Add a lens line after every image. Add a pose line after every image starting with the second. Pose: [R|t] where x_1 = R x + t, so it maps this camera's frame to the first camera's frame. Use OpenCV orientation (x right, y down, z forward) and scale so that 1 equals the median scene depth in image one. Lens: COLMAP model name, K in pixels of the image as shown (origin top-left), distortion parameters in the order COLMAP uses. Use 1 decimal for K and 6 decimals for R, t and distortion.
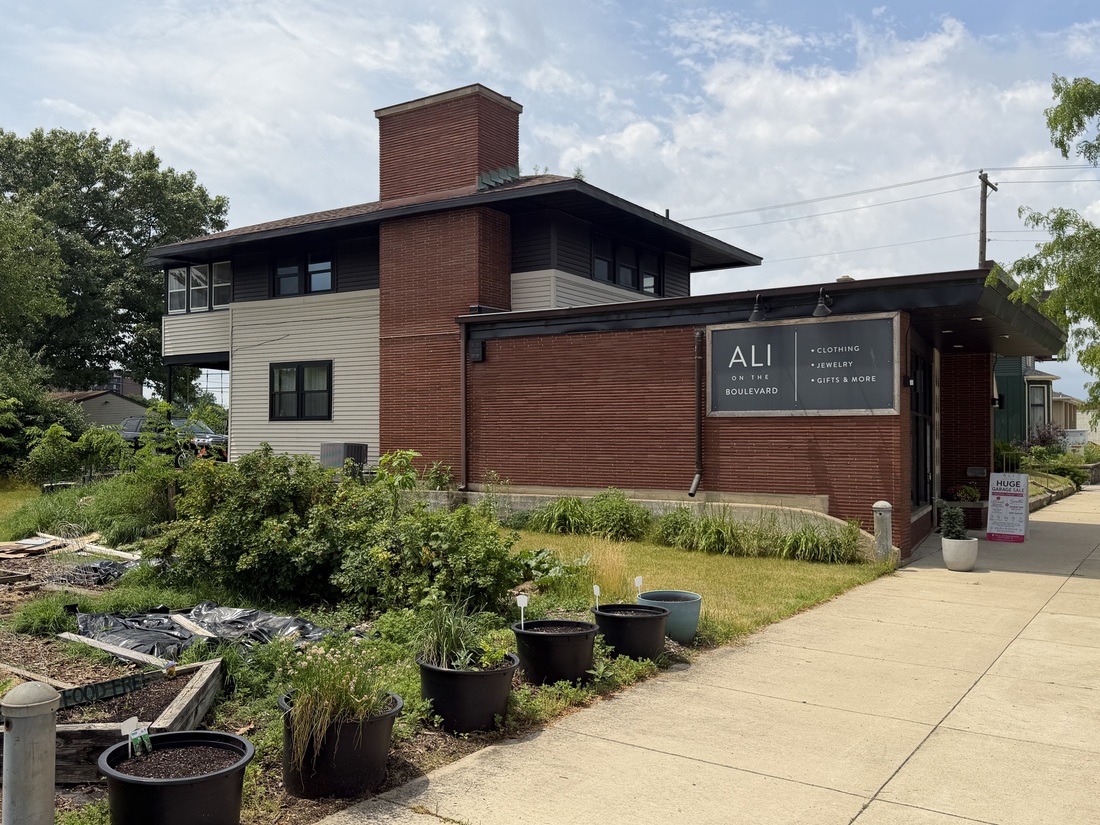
lens RADIAL K [[961.6, 0, 550.6], [0, 961.6, 413.0], [0, 0, 1]] dist [0.020661, 0.002779]
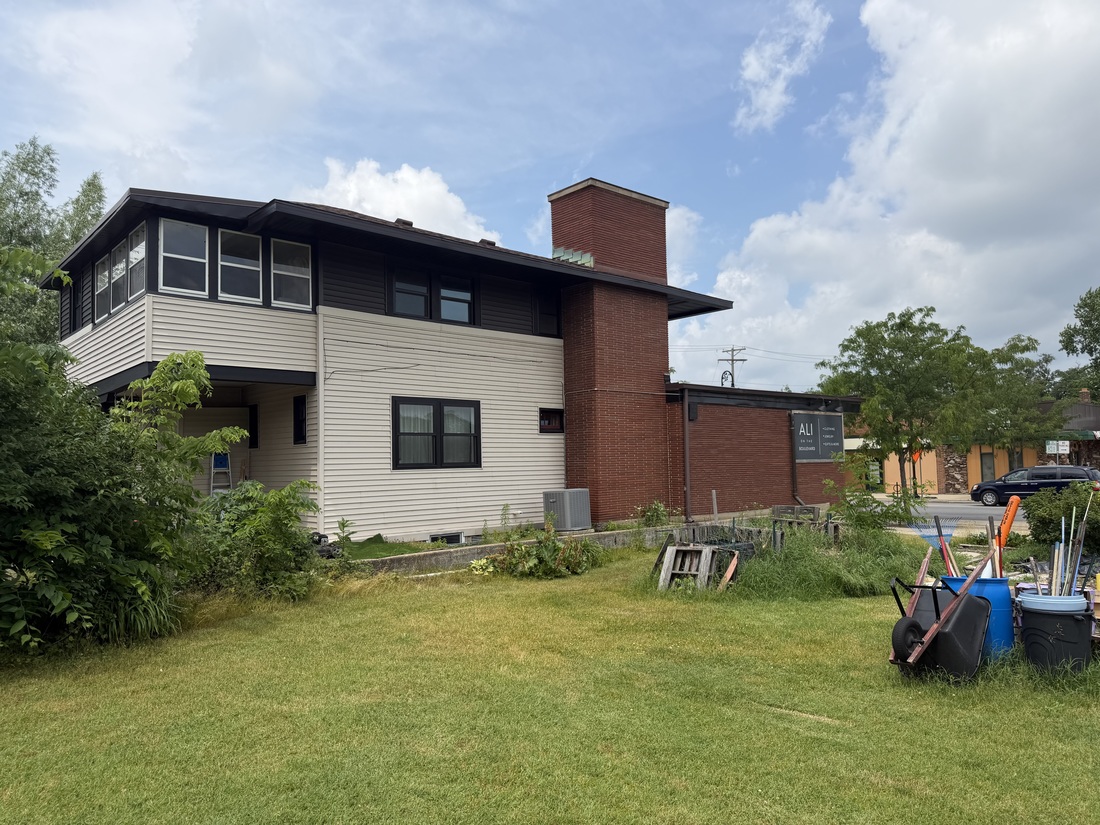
lens RADIAL K [[787.6, 0, 550.3], [0, 787.6, 413.9], [0, 0, 1]] dist [0.053253, -0.029737]
pose [[0.250917, 0.062405, 0.965995, -0.947521], [0.001828, 0.997887, -0.064940, 0.005719], [-0.968007, 0.018060, 0.250272, 0.762214]]
